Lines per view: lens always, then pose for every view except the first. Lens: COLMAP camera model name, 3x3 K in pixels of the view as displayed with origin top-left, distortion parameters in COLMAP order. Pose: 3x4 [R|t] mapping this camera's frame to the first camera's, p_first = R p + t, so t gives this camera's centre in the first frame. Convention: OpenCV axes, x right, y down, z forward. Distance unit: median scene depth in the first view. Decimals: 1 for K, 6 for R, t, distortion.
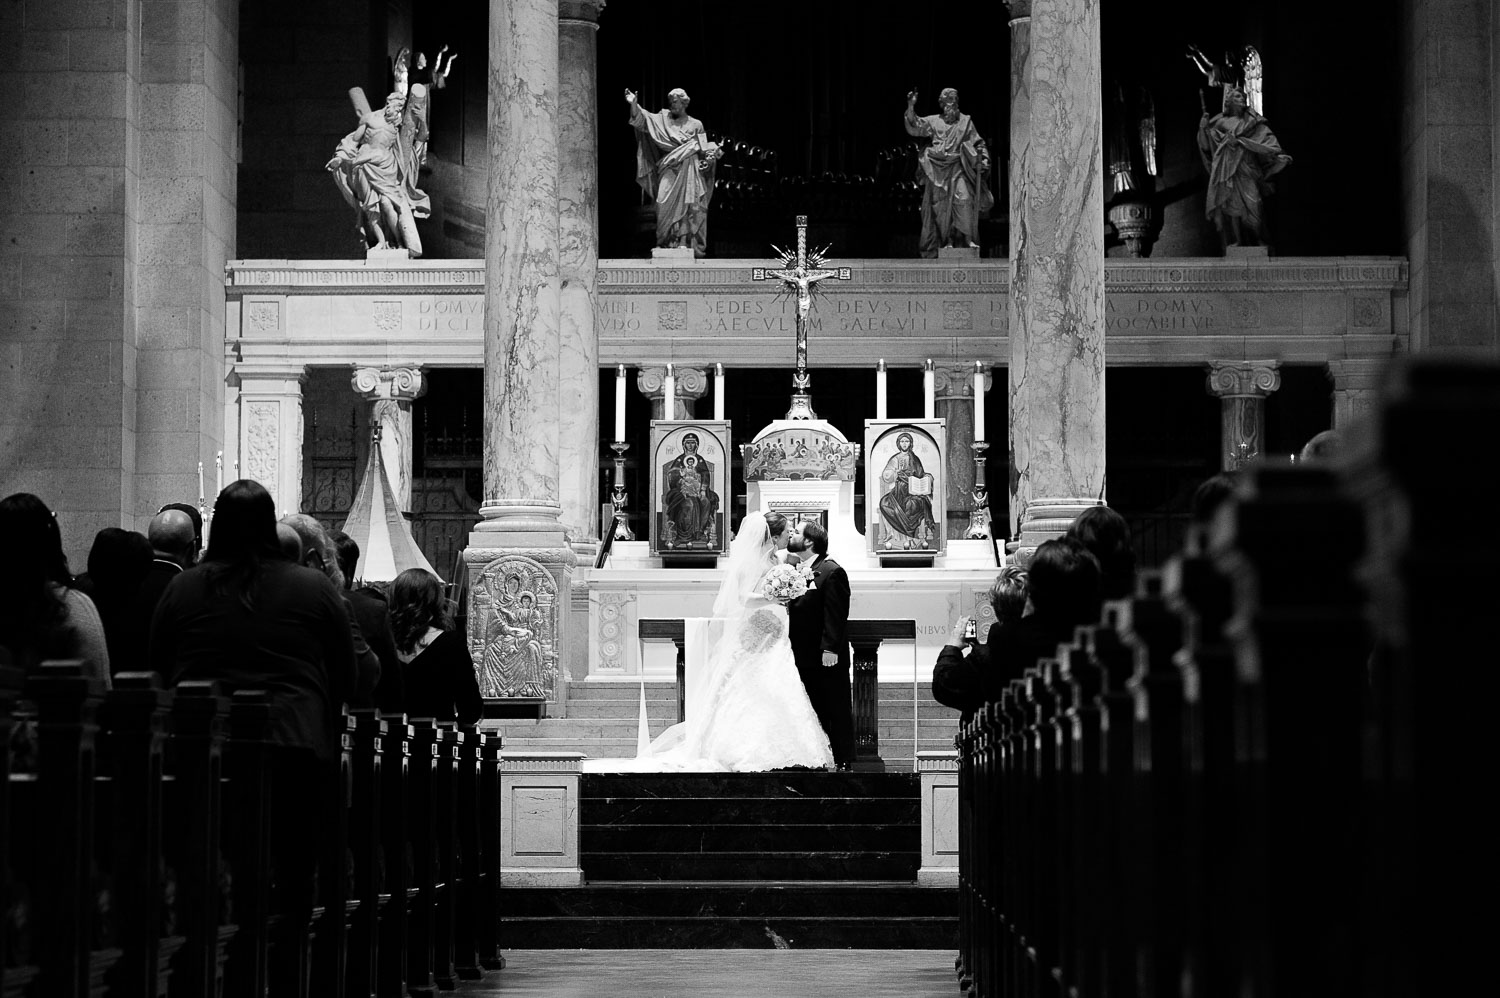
lens RADIAL K [[3648.7, 0, 750.0], [0, 3648.7, 499.0], [0, 0, 1]] dist [-0.011484, 0.201951]
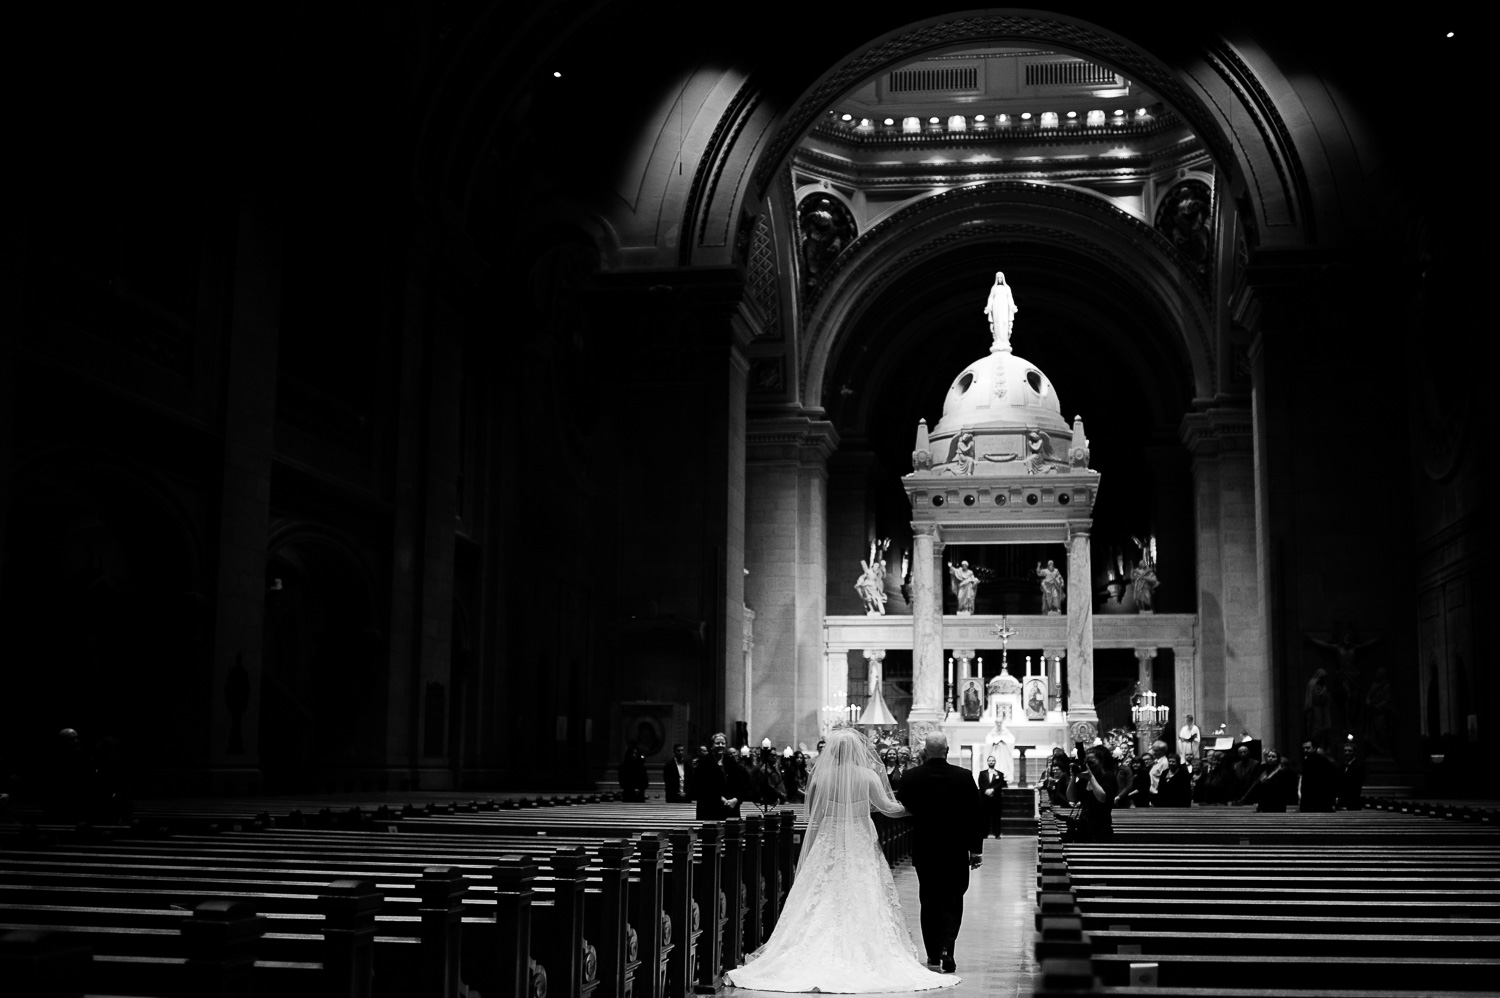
lens RADIAL K [[1730.0, 0, 777.3], [0, 1730.0, 499.9], [0, 0, 1]] dist [-0.118916, 0.177069]
pose [[0.993157, -0.009118, -0.116426, -0.006296], [0.001318, 0.997759, -0.066897, -0.066077], [0.116775, 0.066285, 0.990944, -0.517444]]
